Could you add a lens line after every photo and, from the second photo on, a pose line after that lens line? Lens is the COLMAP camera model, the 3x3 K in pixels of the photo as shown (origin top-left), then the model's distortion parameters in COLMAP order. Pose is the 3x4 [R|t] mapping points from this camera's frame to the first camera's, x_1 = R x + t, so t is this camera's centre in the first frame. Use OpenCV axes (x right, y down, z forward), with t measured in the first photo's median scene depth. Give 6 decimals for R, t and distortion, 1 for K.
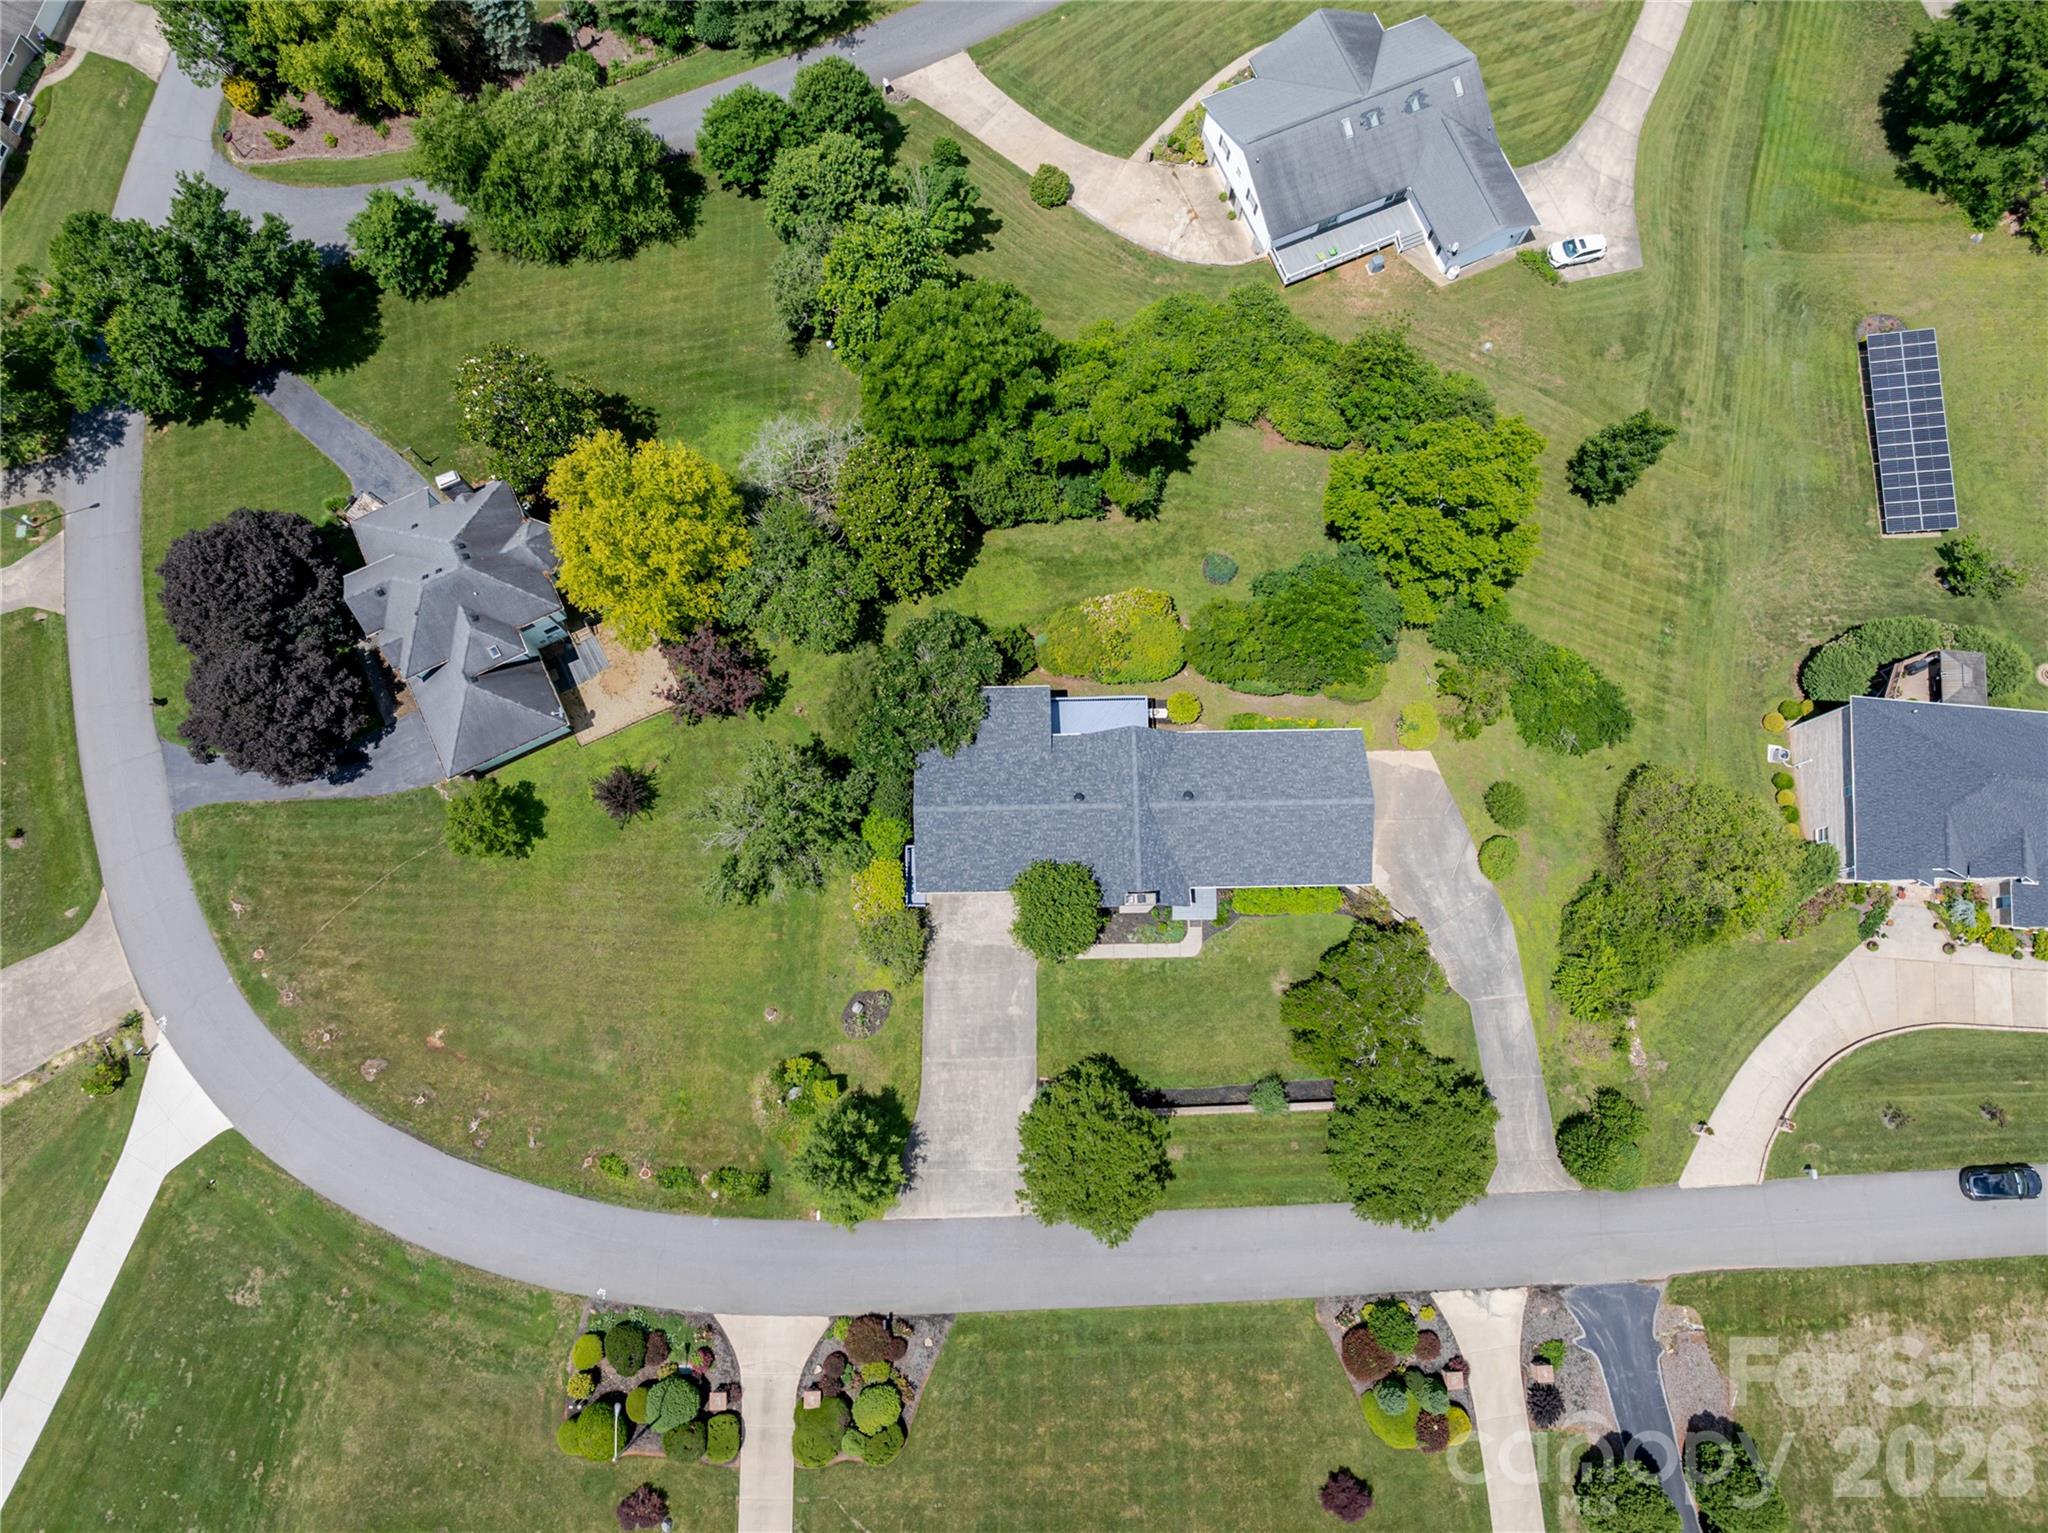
lens RADIAL K [[1425.6, 0, 1024.0], [0, 1425.6, 766.5], [0, 0, 1]] dist [0.003026, -0.087449]
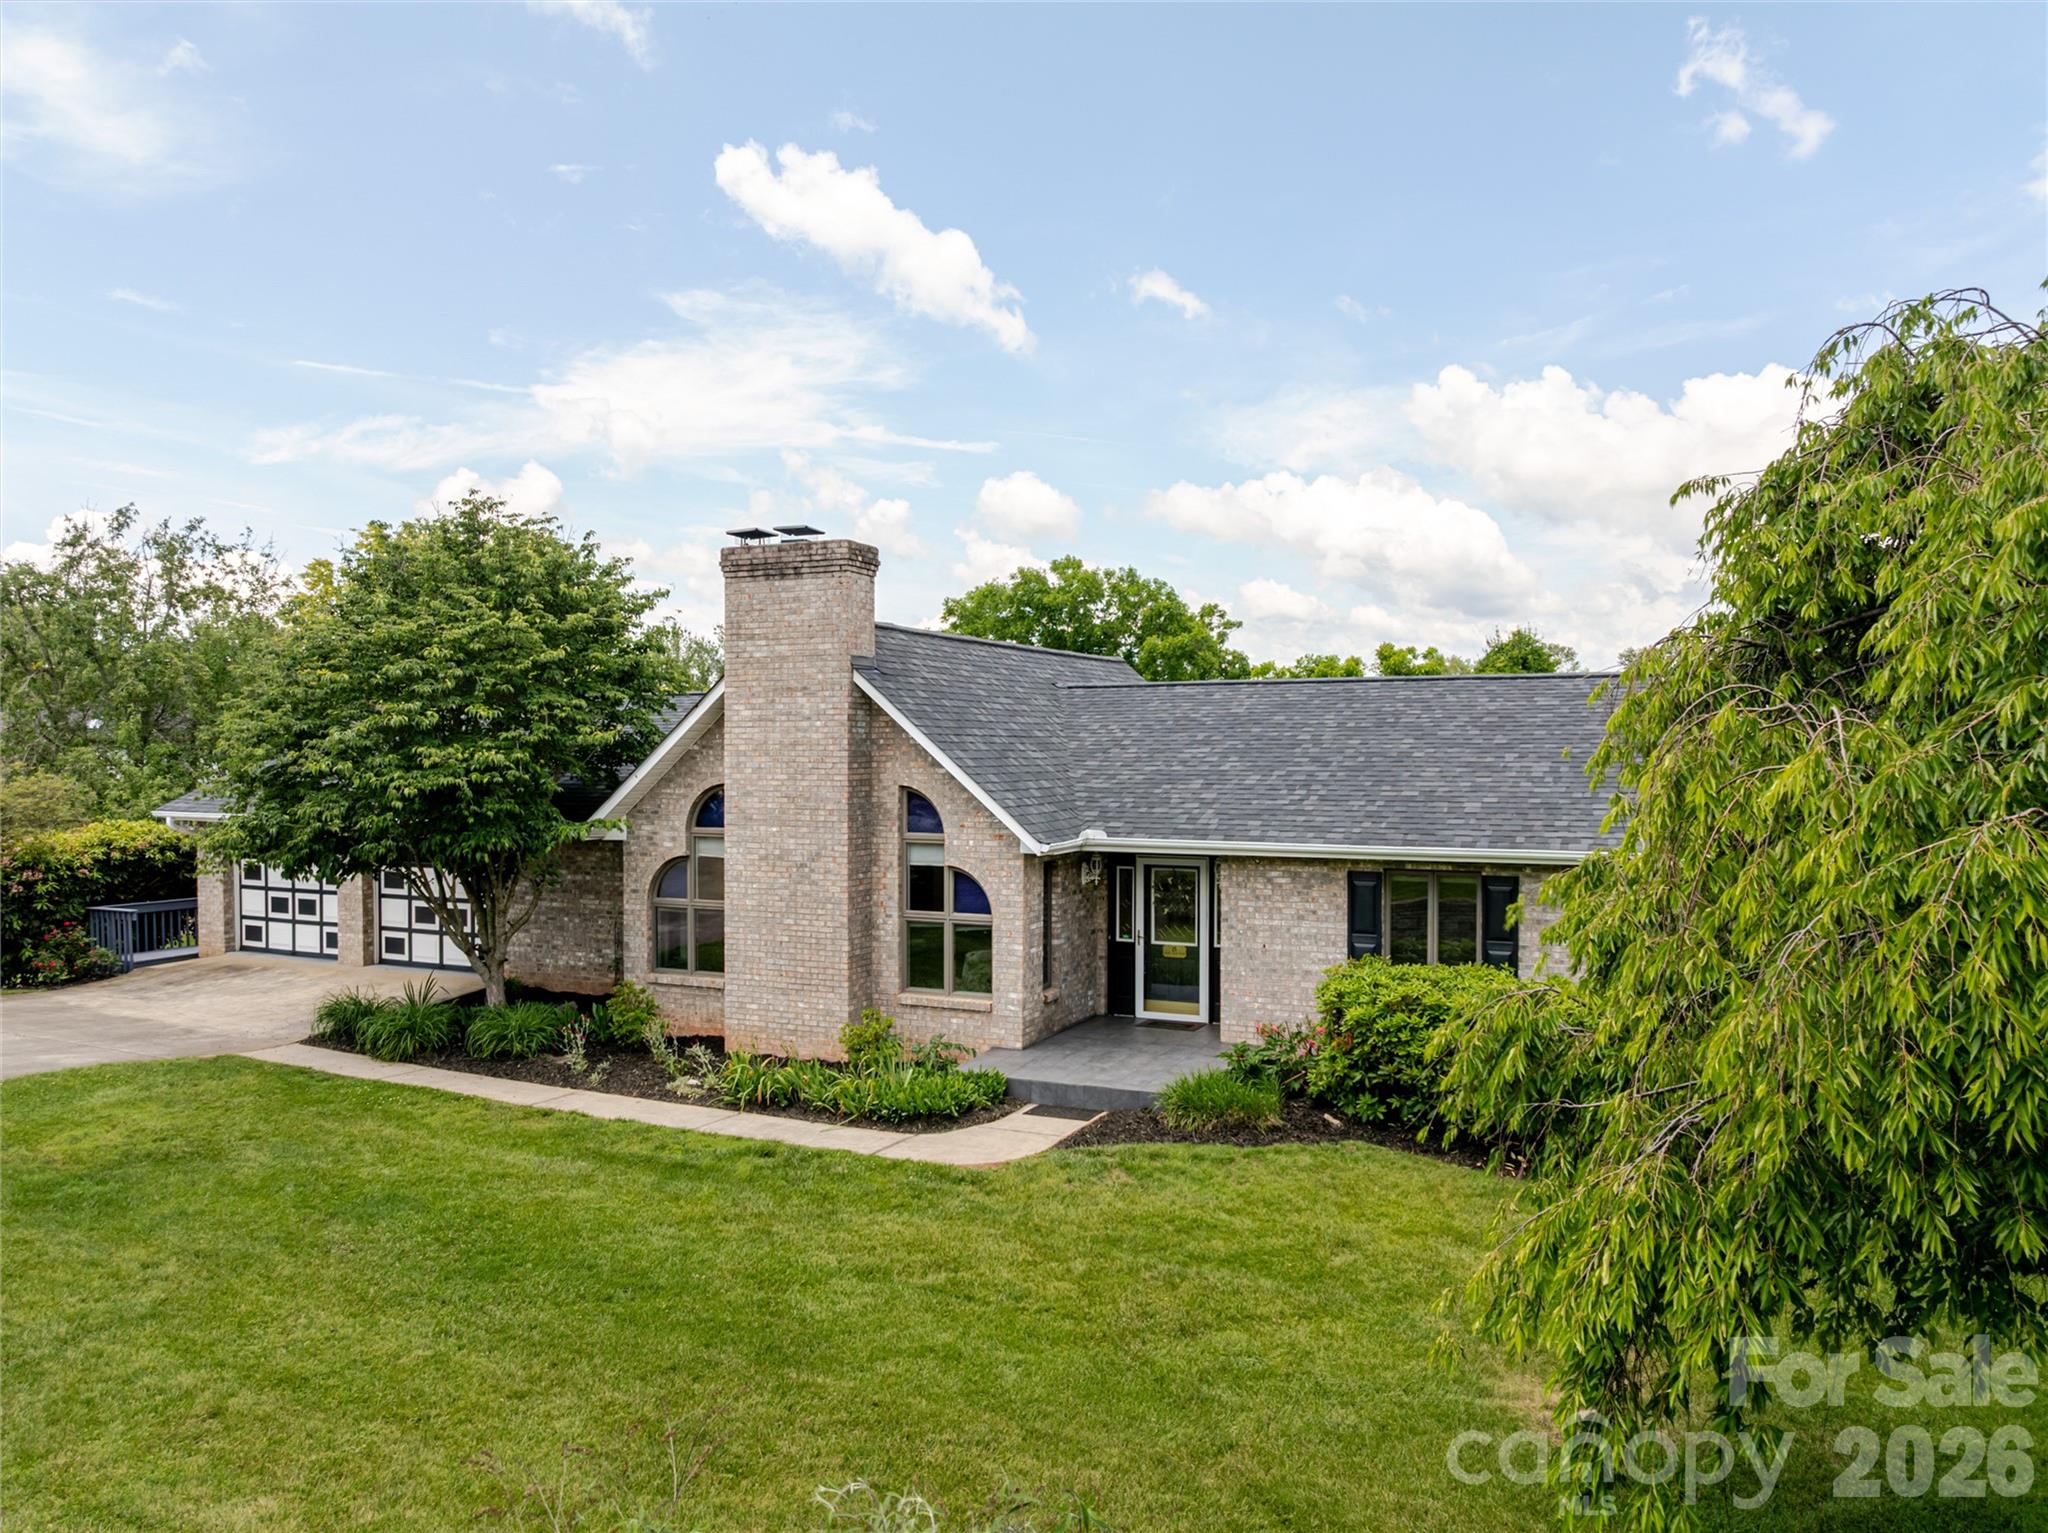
lens RADIAL K [[1425.6, 0, 1024.0], [0, 1425.6, 766.5], [0, 0, 1]] dist [0.003026, -0.087449]
pose [[0.899171, 0.005350, -0.437564, 0.192067], [-0.430441, 0.190901, -0.882200, 0.254059], [0.078811, 0.981595, 0.173956, 0.962147]]
